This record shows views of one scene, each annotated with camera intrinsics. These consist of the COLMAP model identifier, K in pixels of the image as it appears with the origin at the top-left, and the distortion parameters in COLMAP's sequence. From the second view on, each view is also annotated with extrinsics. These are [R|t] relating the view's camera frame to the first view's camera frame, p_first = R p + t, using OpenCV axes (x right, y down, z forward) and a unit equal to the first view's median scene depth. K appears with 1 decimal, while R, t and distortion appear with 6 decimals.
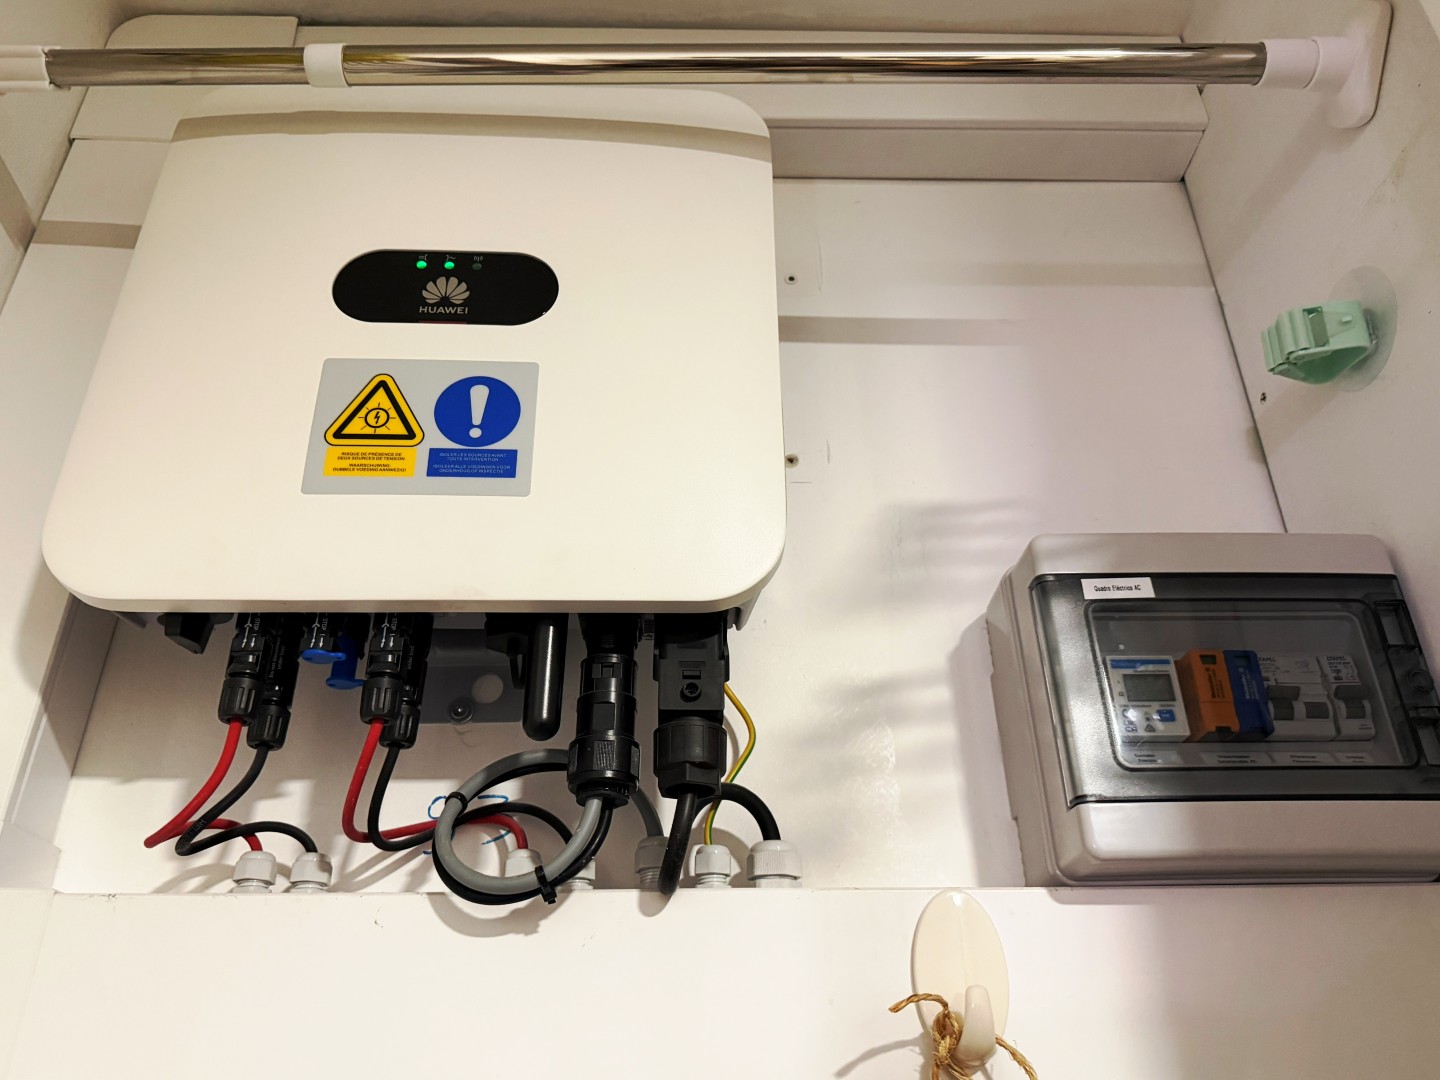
lens RADIAL K [[1058.7, 0, 717.7], [0, 1058.7, 543.5], [0, 0, 1]] dist [0.054285, -0.001460]
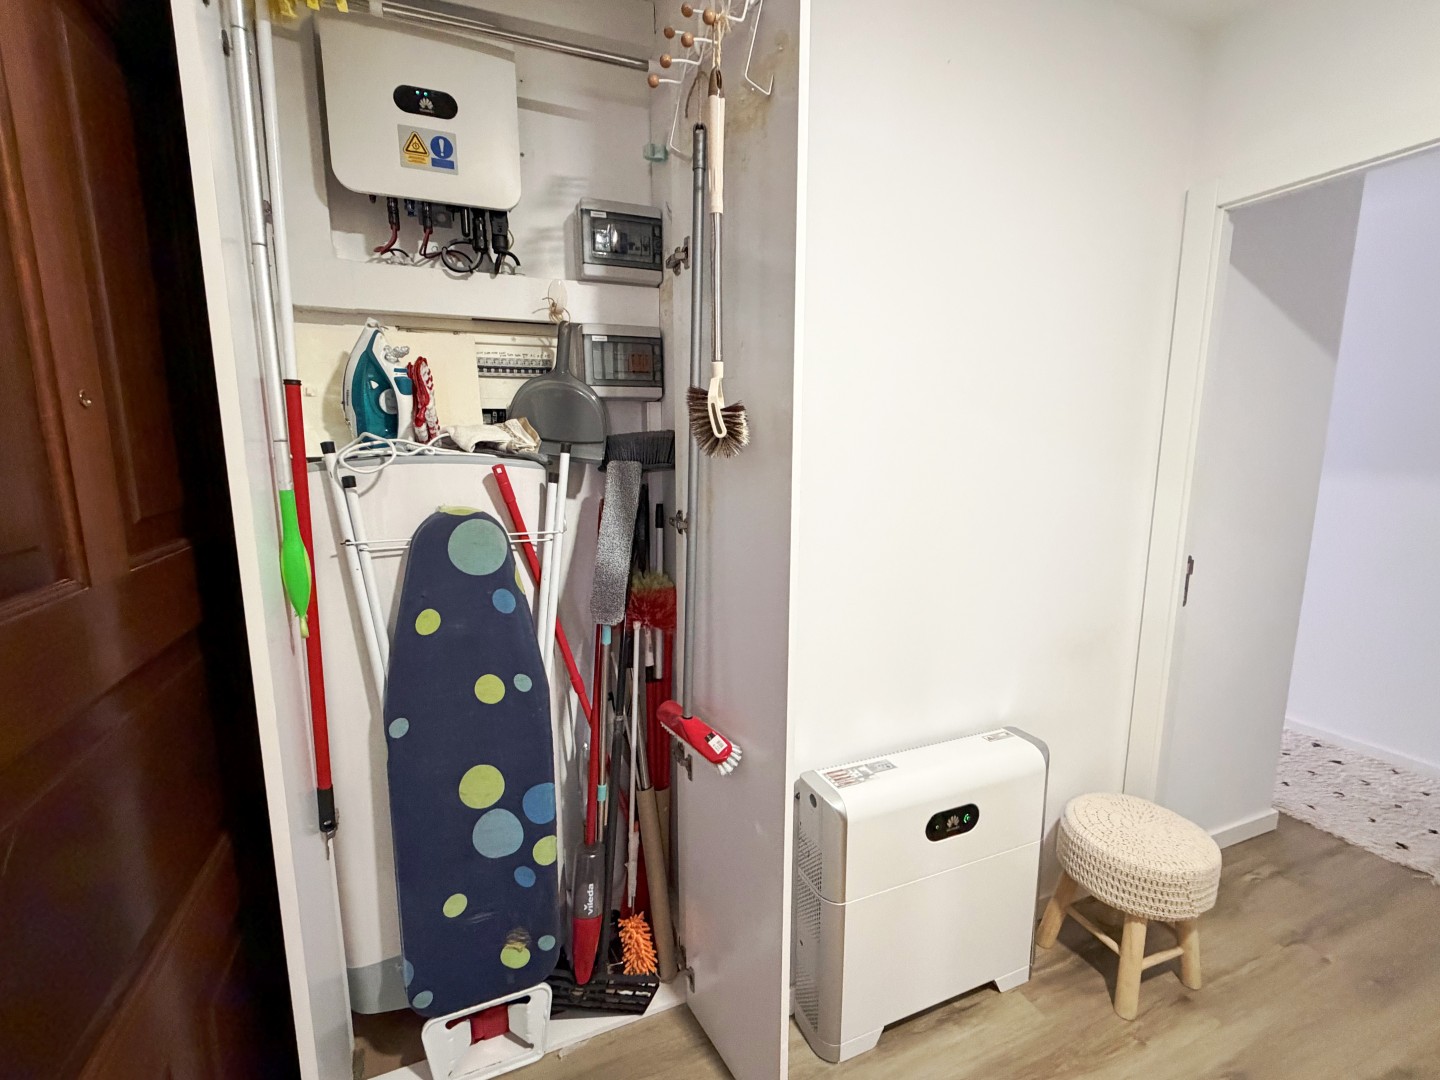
lens RADIAL K [[625.3, 0, 715.7], [0, 625.3, 543.3], [0, 0, 1]] dist [0.002371, 0.000058]
pose [[0.939128, -0.046456, 0.340412, -0.123820], [-0.171465, 0.795226, 0.581563, -0.484306], [-0.297721, -0.604531, 0.738853, -1.971224]]
